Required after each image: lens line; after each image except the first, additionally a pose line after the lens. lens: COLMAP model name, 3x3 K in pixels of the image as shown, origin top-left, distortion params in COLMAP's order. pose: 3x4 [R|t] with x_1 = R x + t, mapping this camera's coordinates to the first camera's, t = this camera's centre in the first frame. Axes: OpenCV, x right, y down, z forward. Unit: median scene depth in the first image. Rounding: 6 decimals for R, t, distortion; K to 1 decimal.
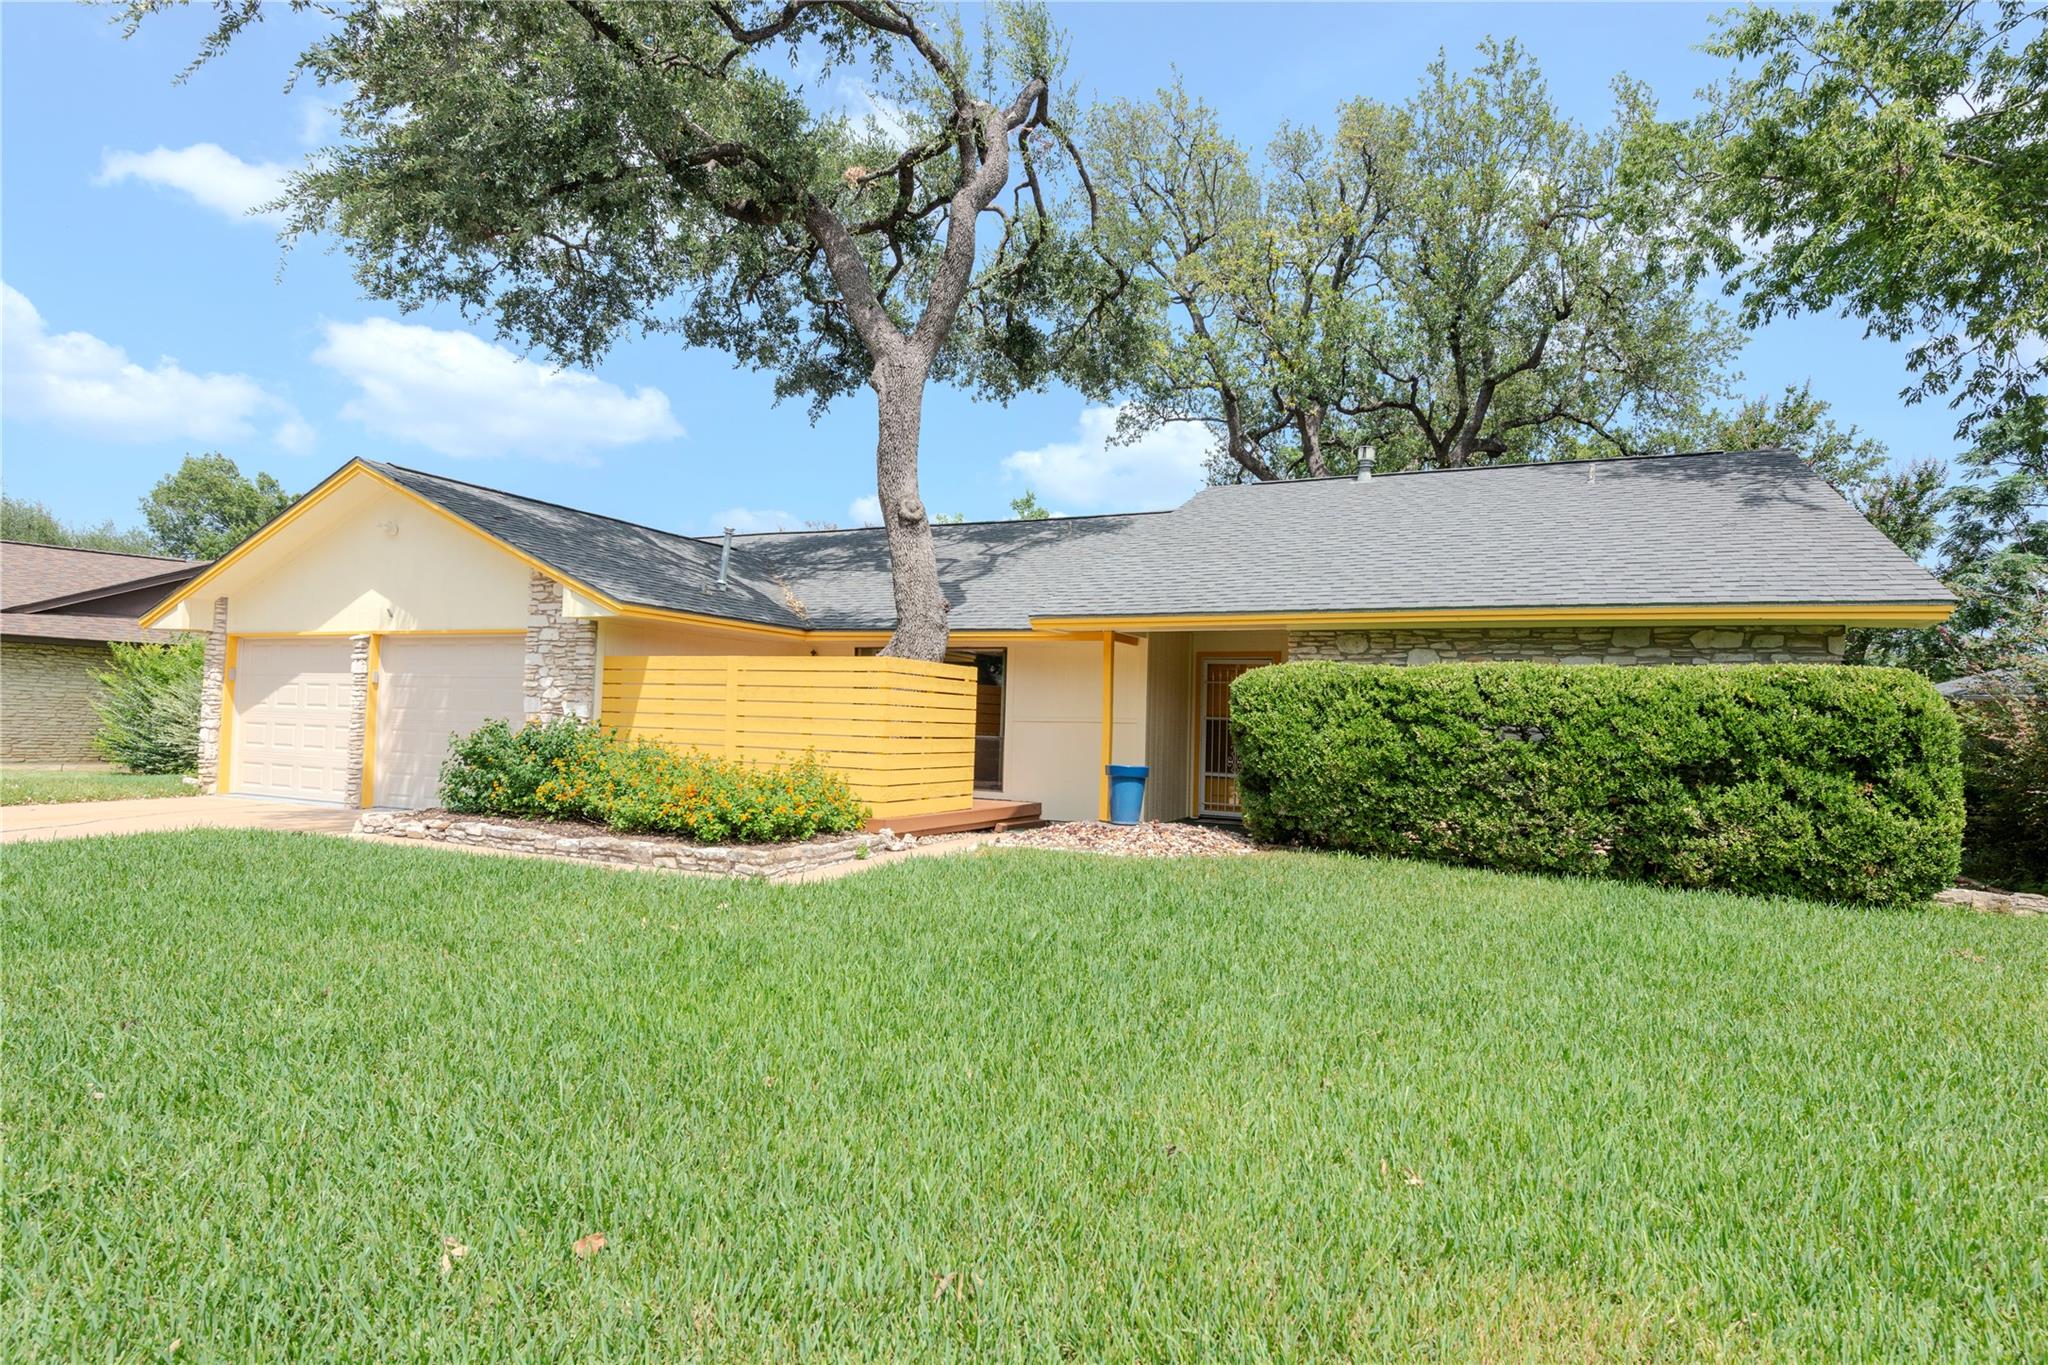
lens RADIAL K [[1082.1, 0, 1024.0], [0, 1082.1, 682.5], [0, 0, 1]] dist [0.027507, -0.016889]
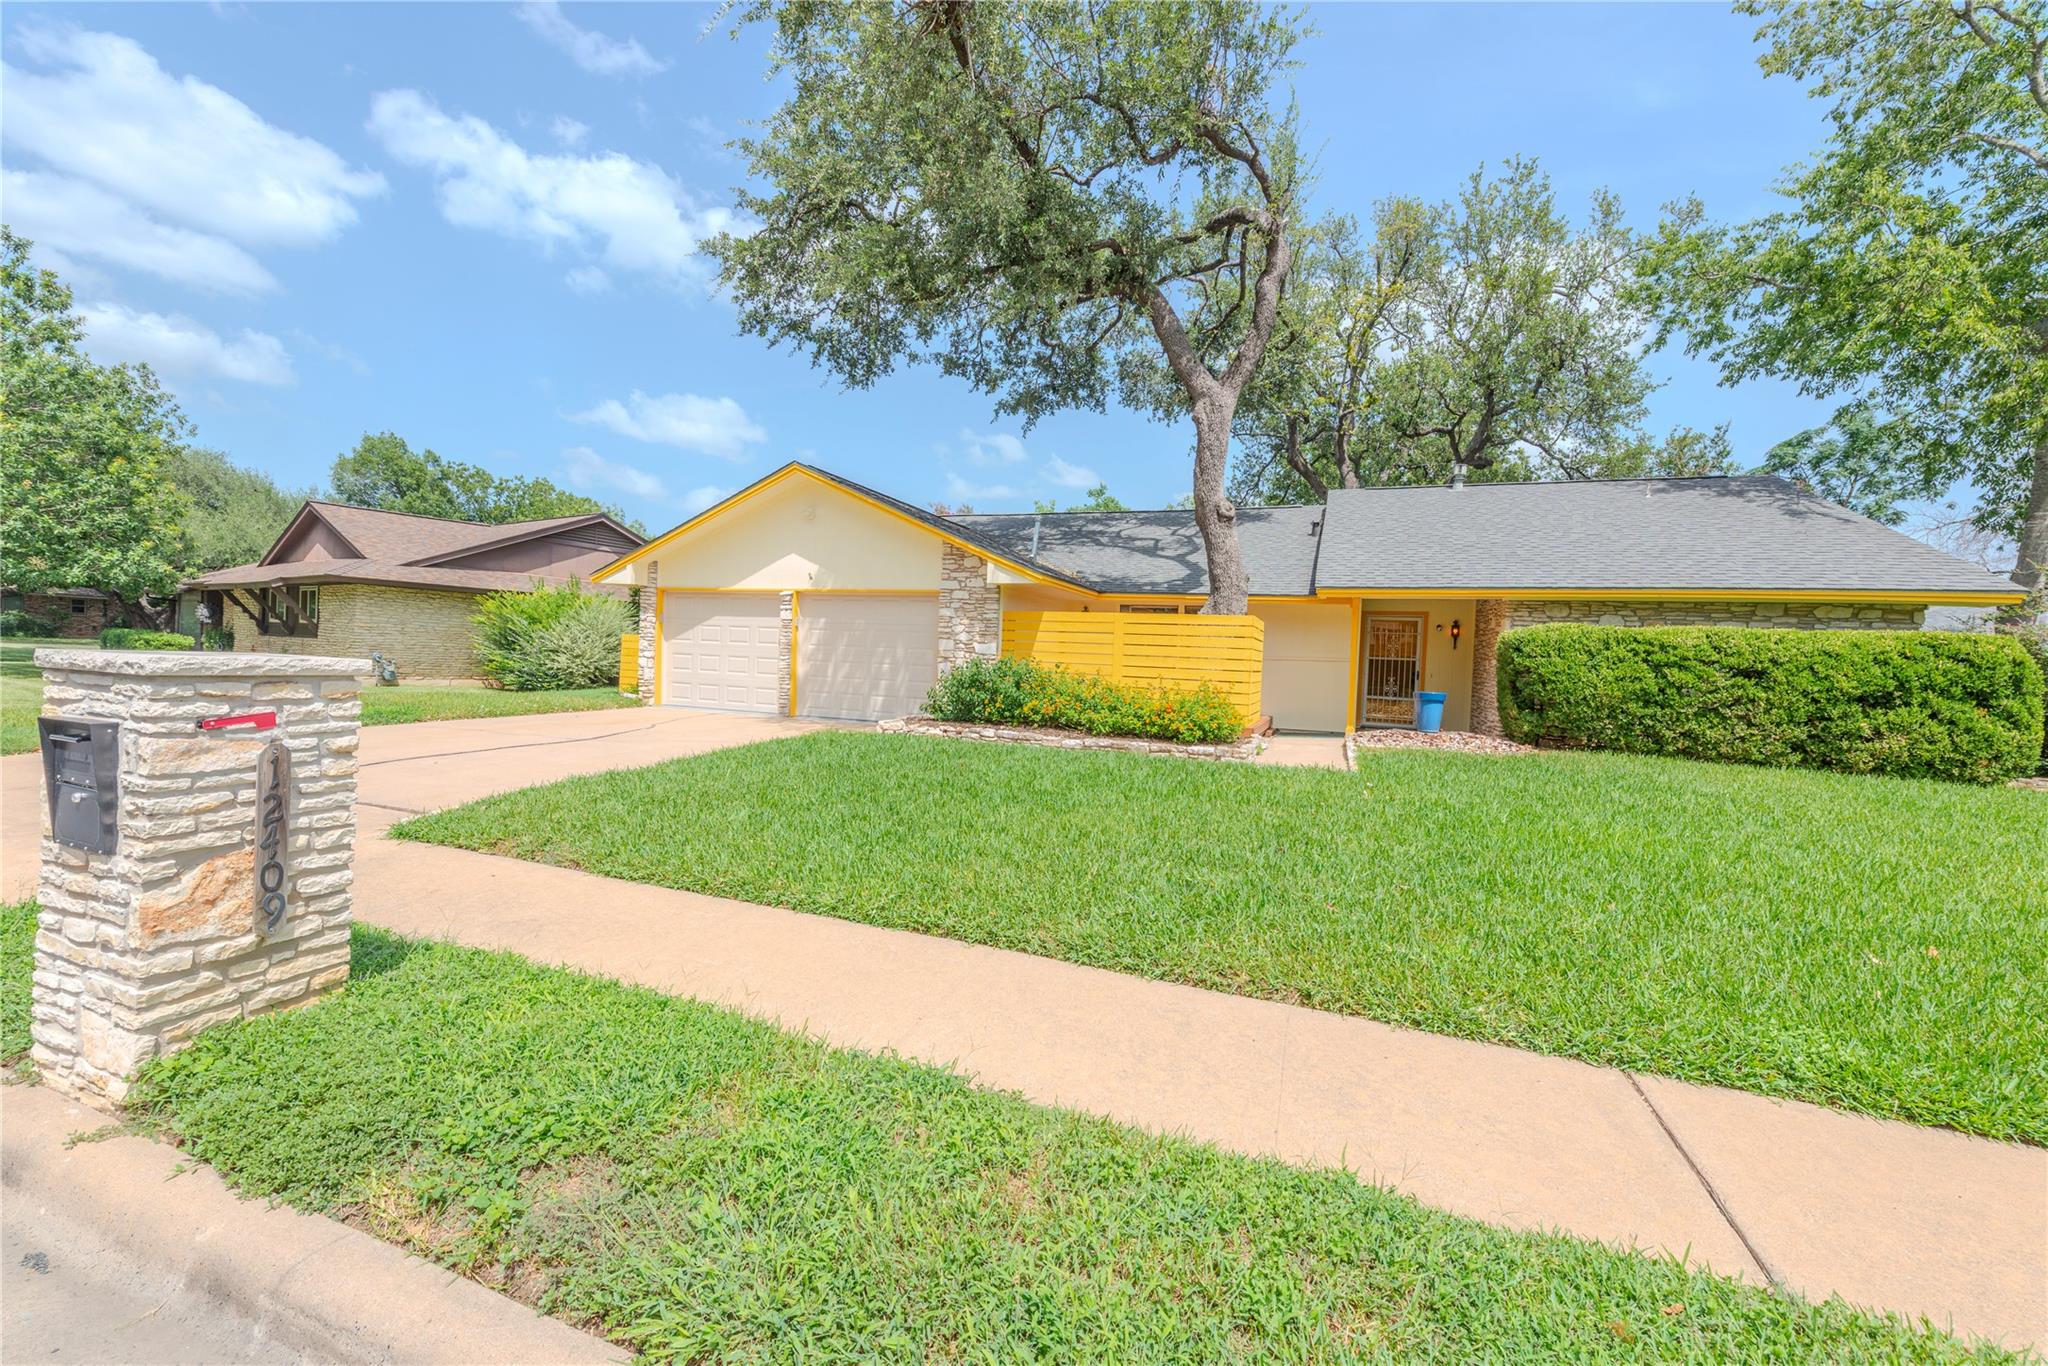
lens RADIAL K [[822.3, 0, 1002.5], [0, 822.3, 680.7], [0, 0, 1]] dist [0.017636, -0.006127]
pose [[0.998264, 0.008083, 0.058344, -0.449034], [-0.012237, 0.997387, 0.071199, -0.009806], [-0.057616, -0.071789, 0.995754, -0.068457]]
